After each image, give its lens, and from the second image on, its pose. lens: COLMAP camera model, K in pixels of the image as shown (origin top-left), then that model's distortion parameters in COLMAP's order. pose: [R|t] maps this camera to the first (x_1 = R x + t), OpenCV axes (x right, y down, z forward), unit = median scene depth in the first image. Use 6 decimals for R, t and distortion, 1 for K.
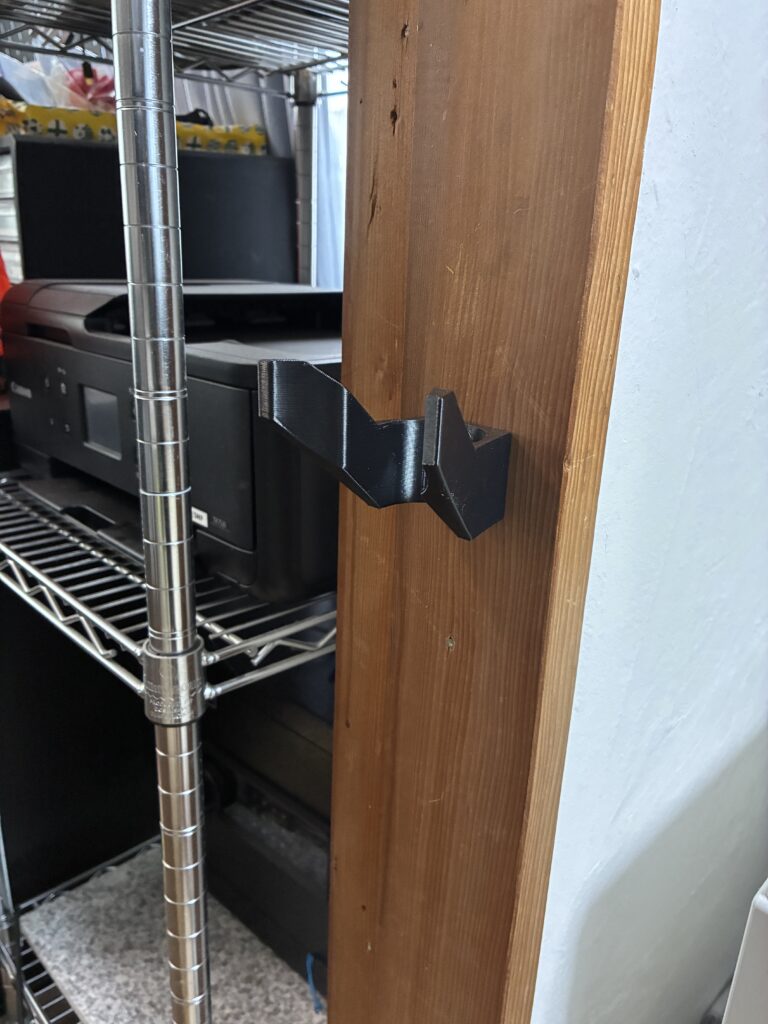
lens RADIAL K [[795.4, 0, 384.0], [0, 795.4, 512.0], [0, 0, 1]] dist [0.009139, -0.050961]
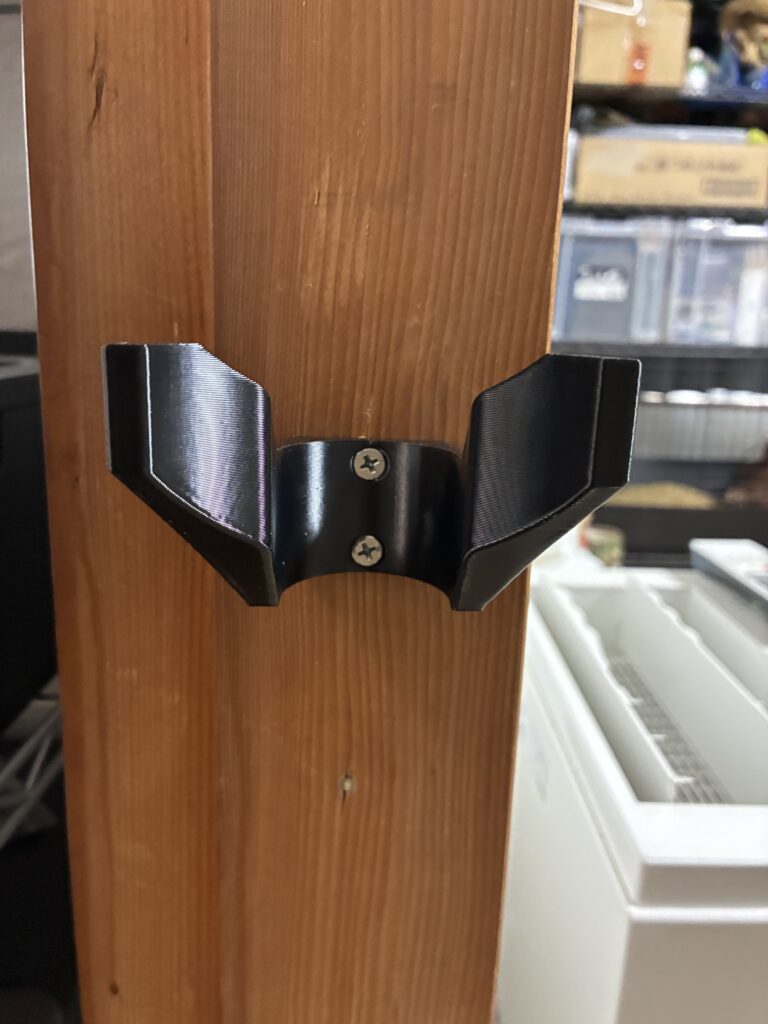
lens RADIAL K [[792.6, 0, 384.0], [0, 792.6, 512.0], [0, 0, 1]] dist [-0.005578, 0.004208]
pose [[0.696967, -0.175935, 0.695187, -0.314367], [0.219551, 0.975236, 0.026695, -0.063572], [-0.682668, 0.134023, 0.718333, 0.501783]]
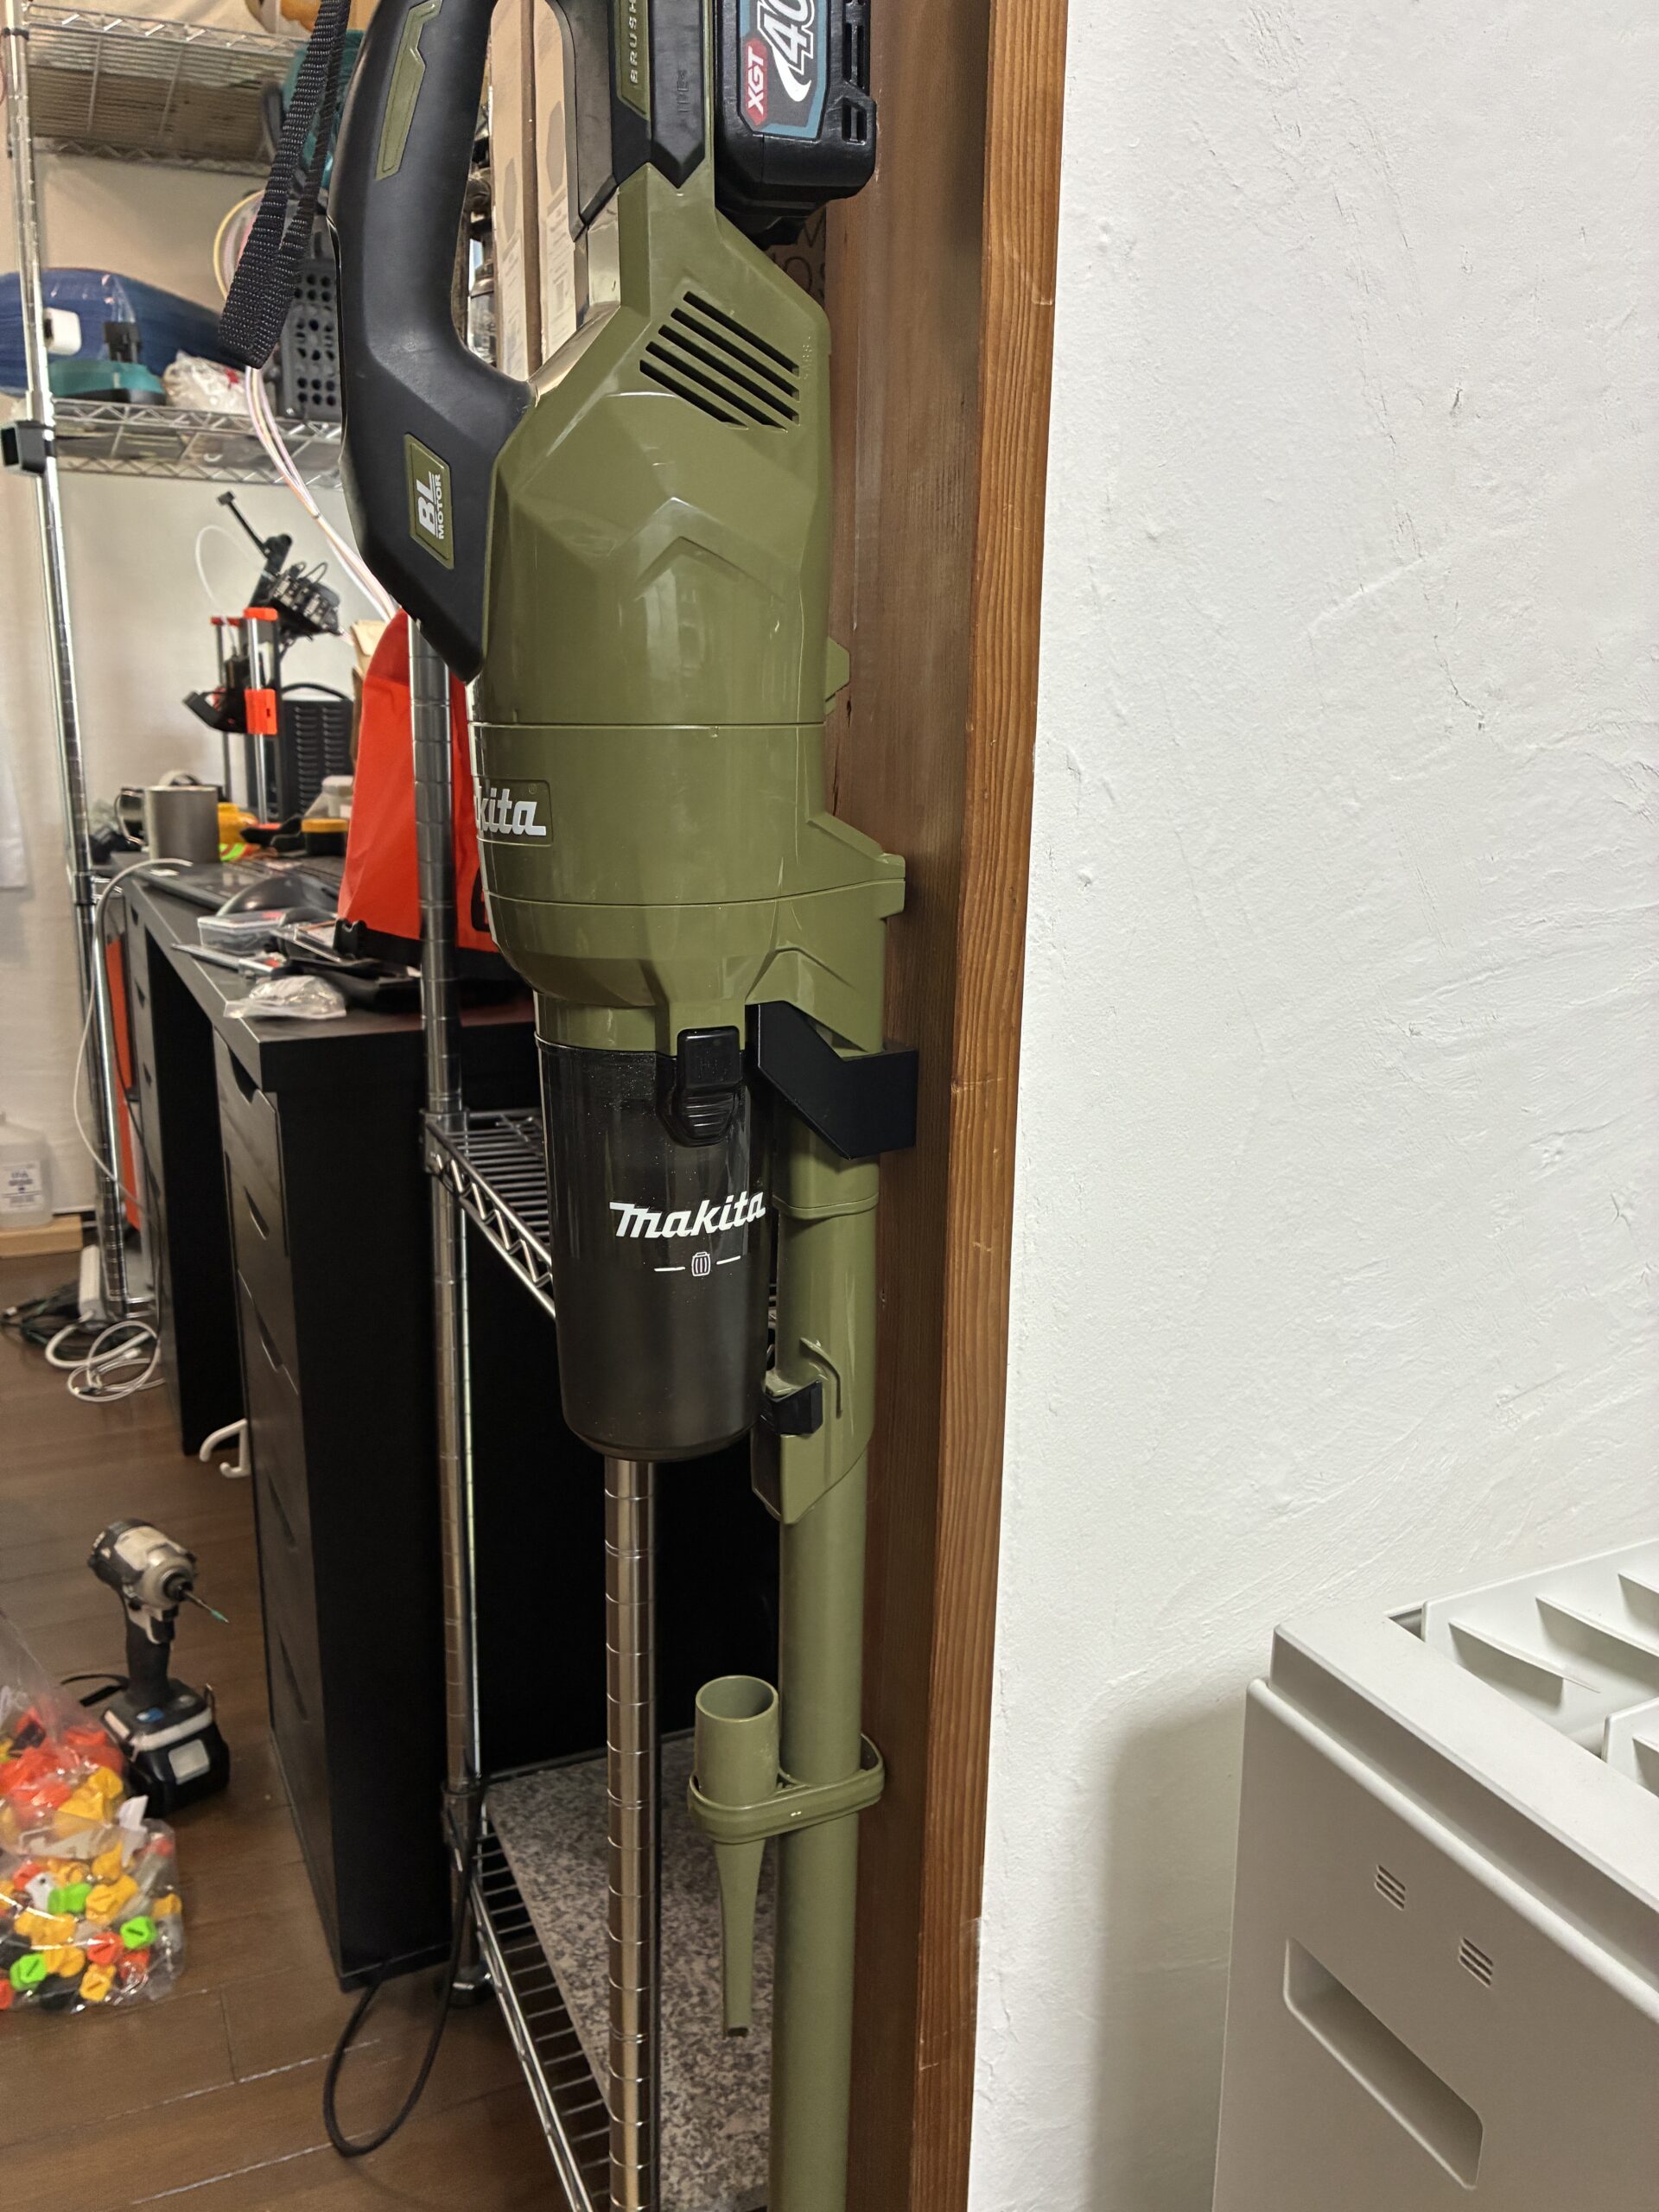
lens RADIAL K [[1712.1, 0, 829.5], [0, 1712.1, 1106.0], [0, 0, 1]] dist [-0.005578, 0.004208]
pose [[0.939212, 0.065269, -0.337075, 0.613614], [-0.097123, 0.992172, -0.078500, 0.107540], [0.329313, 0.106466, 0.938199, -0.730488]]
